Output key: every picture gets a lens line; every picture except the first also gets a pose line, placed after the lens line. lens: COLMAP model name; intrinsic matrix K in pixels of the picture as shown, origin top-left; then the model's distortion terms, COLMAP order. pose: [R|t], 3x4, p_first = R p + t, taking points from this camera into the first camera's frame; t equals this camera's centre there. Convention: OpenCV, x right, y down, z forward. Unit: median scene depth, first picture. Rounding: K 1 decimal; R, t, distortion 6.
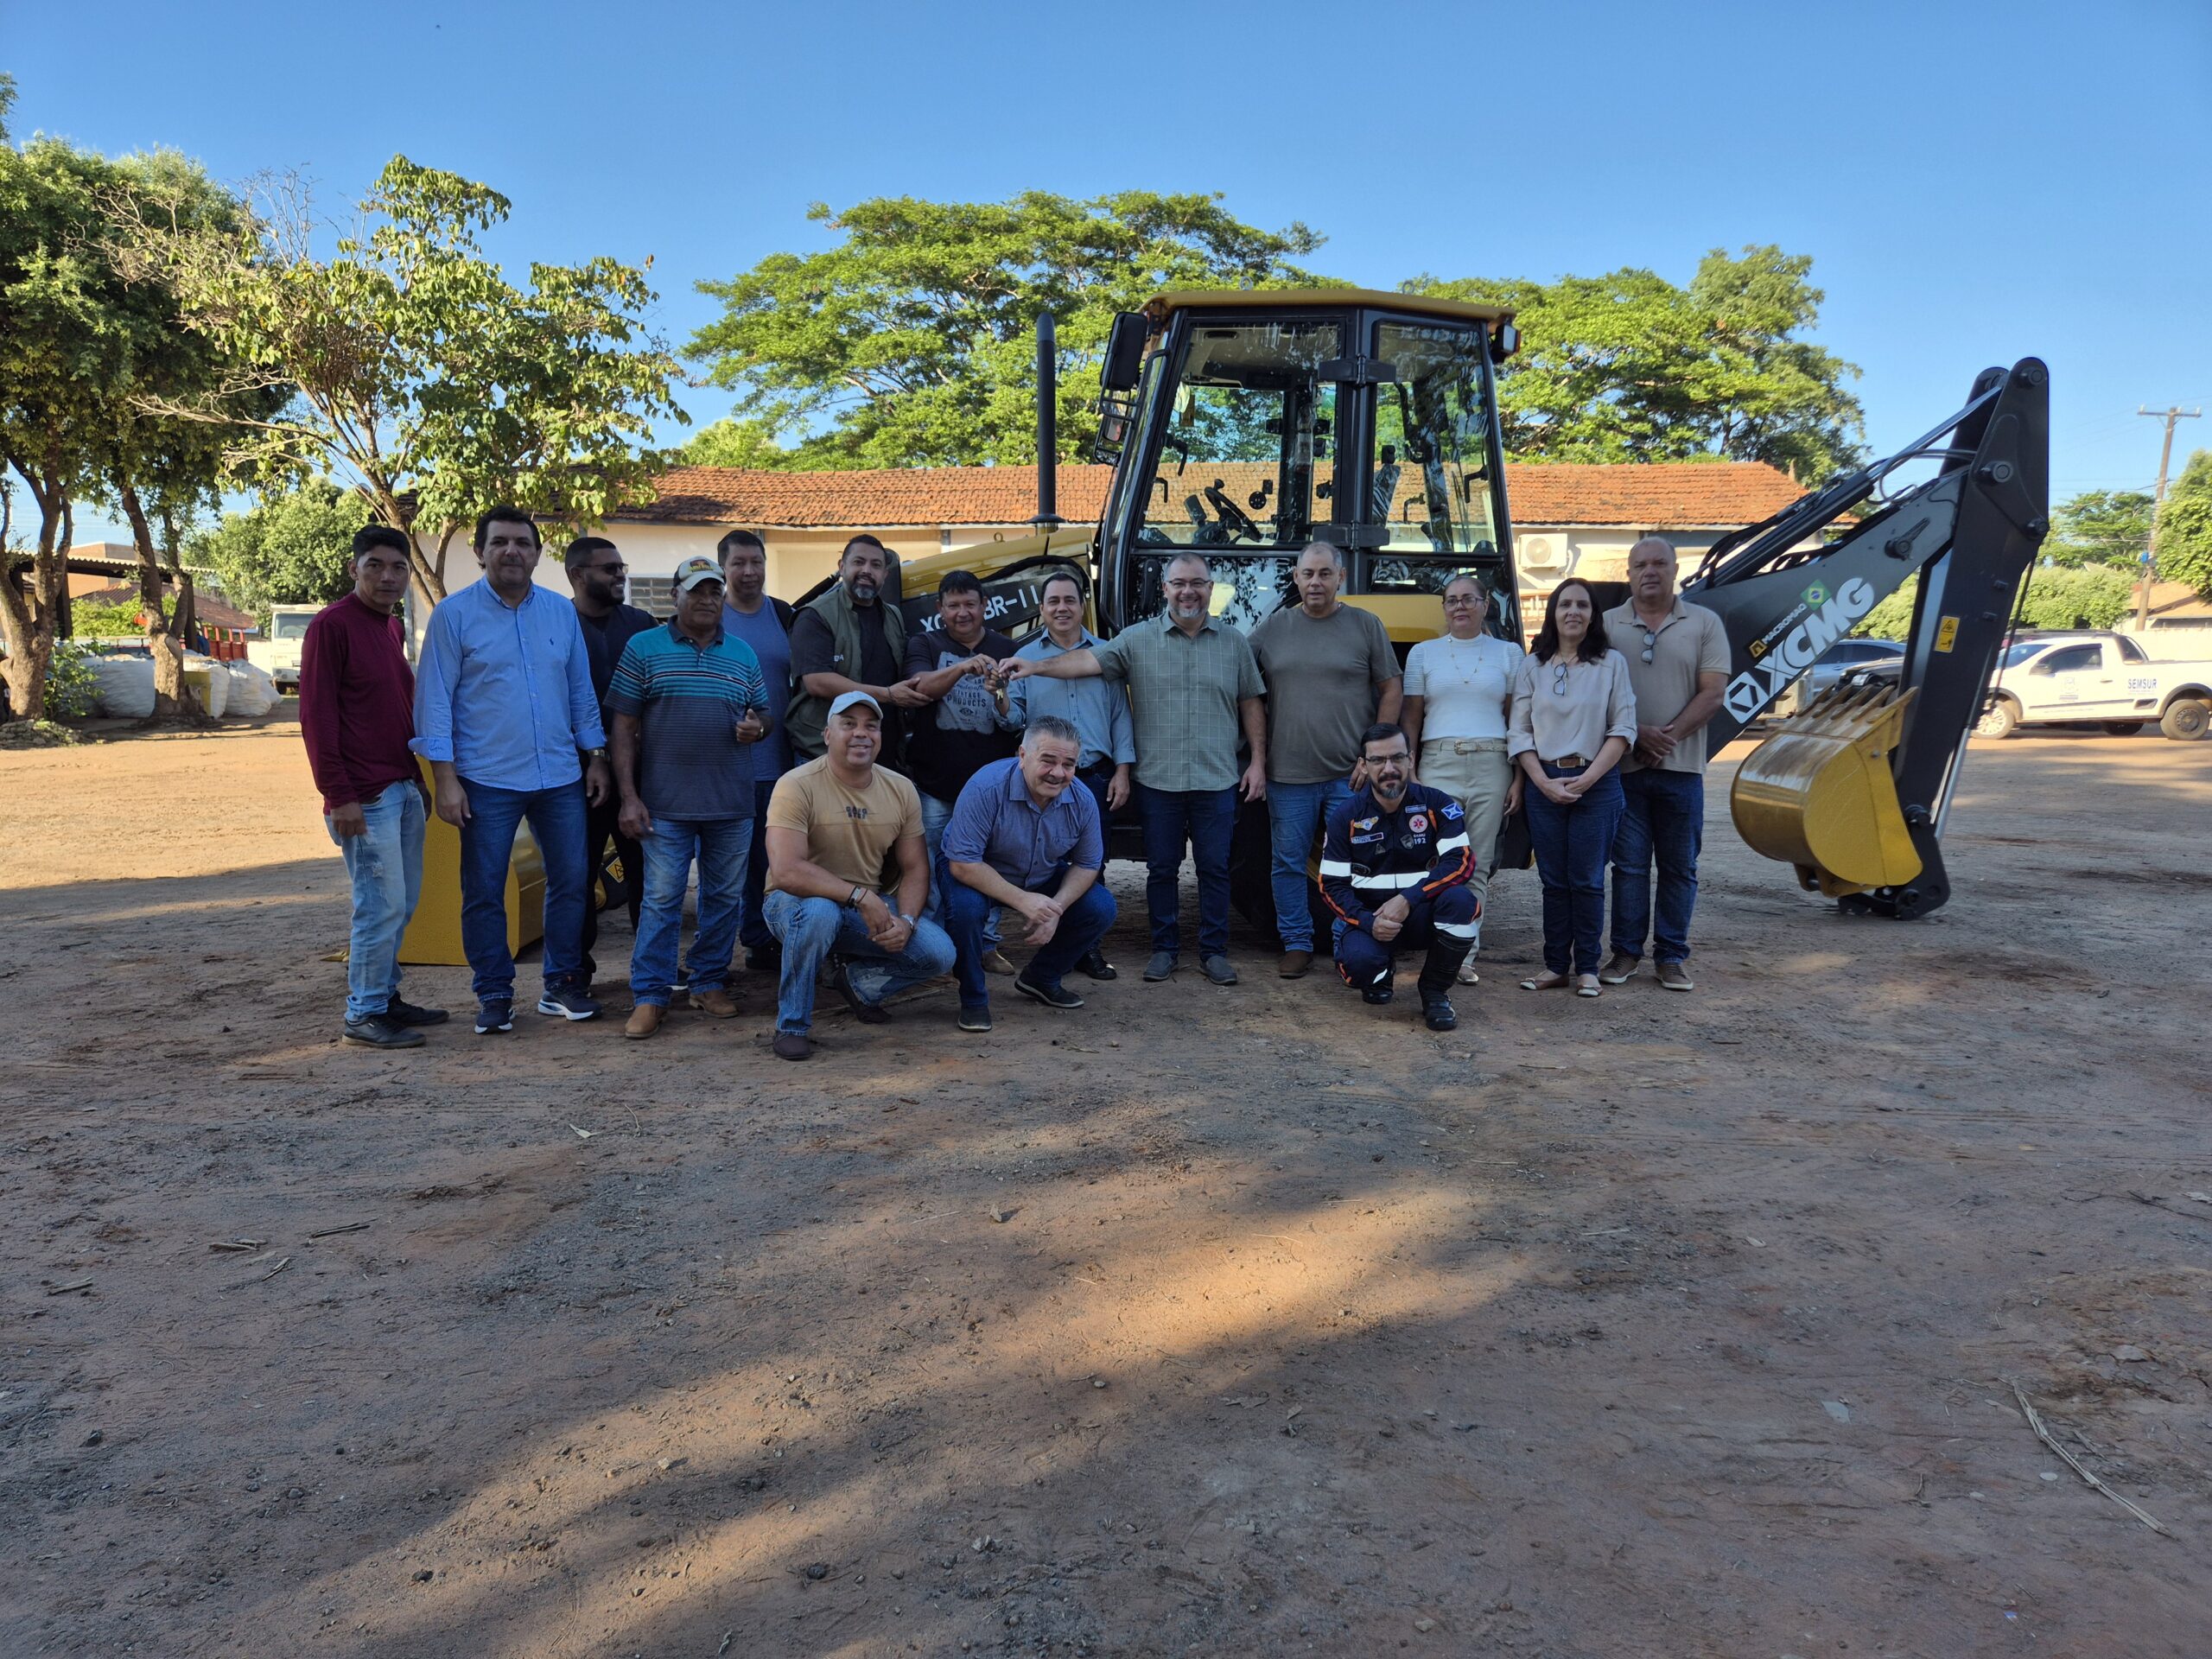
lens RADIAL K [[1466.6, 0, 1114.6], [0, 1466.6, 837.0], [0, 0, 1]] dist [0.060402, -0.046627]
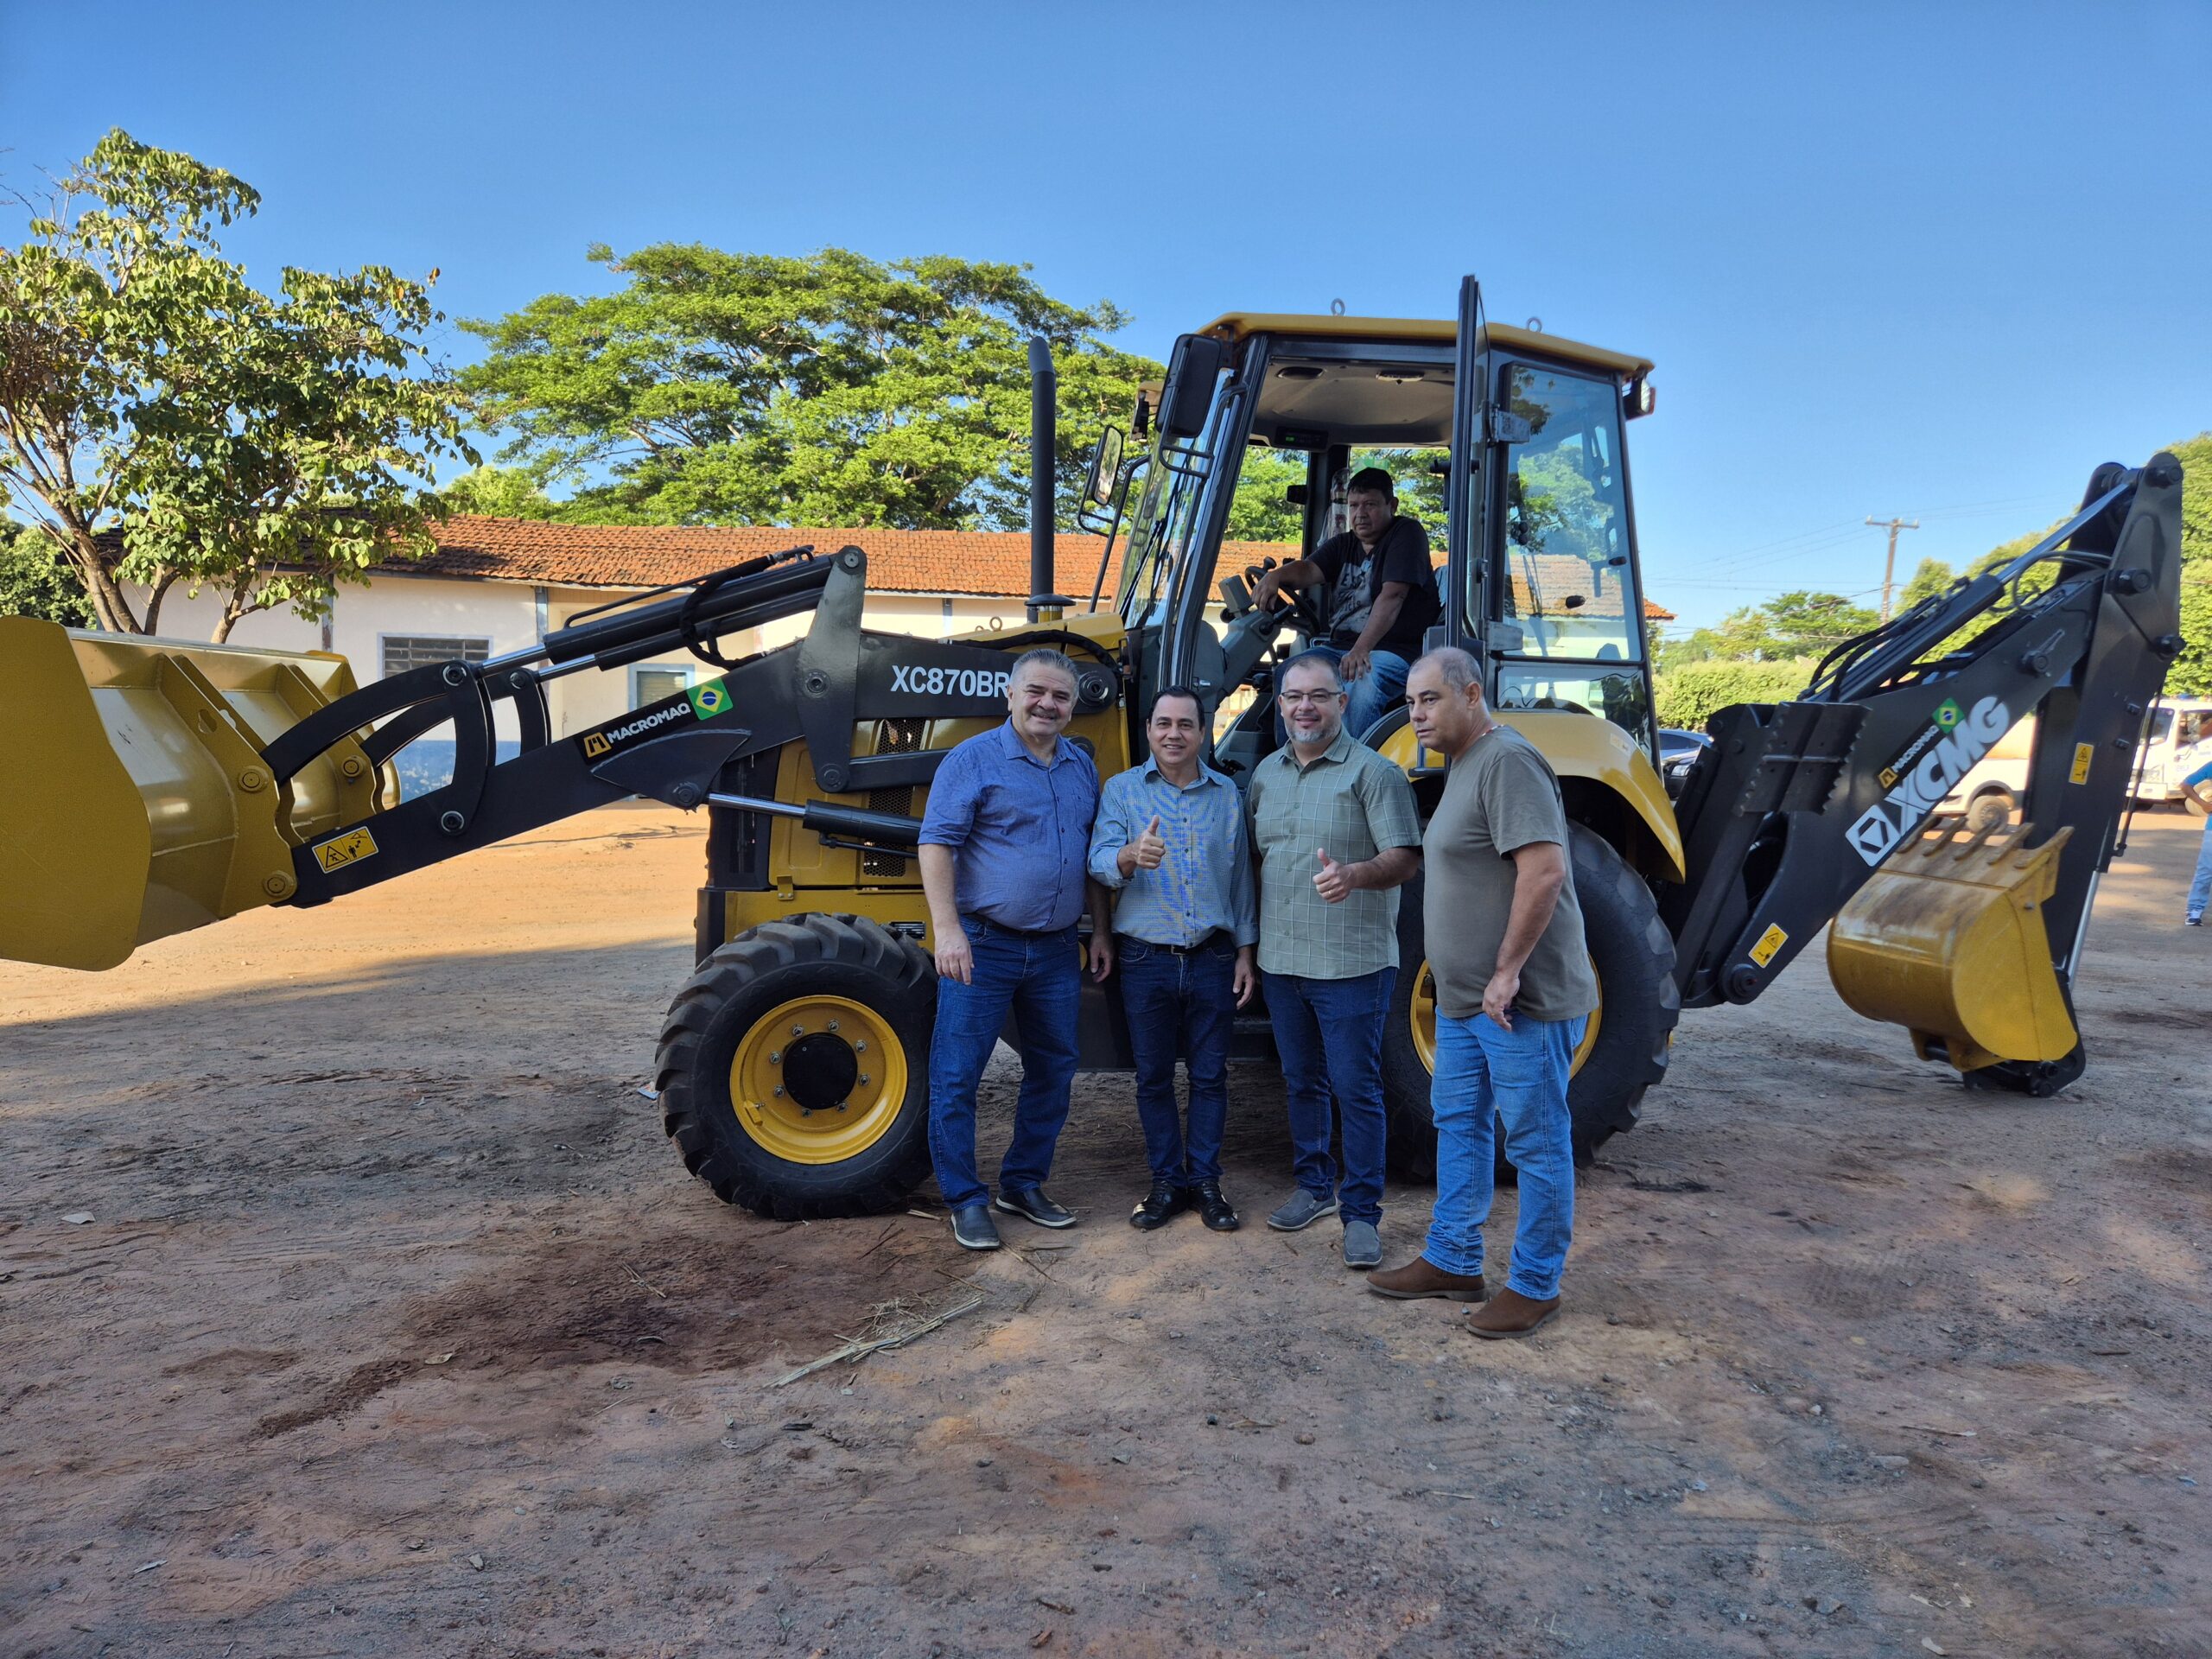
lens RADIAL K [[1476.5, 0, 1143.4], [0, 1476.5, 822.4], [0, 0, 1]] dist [0.056810, -0.046444]
pose [[0.985985, 0.005298, 0.166750, -0.052693], [0.004148, 0.998408, -0.056247, -0.023936], [-0.166783, 0.056150, 0.984394, 0.101826]]
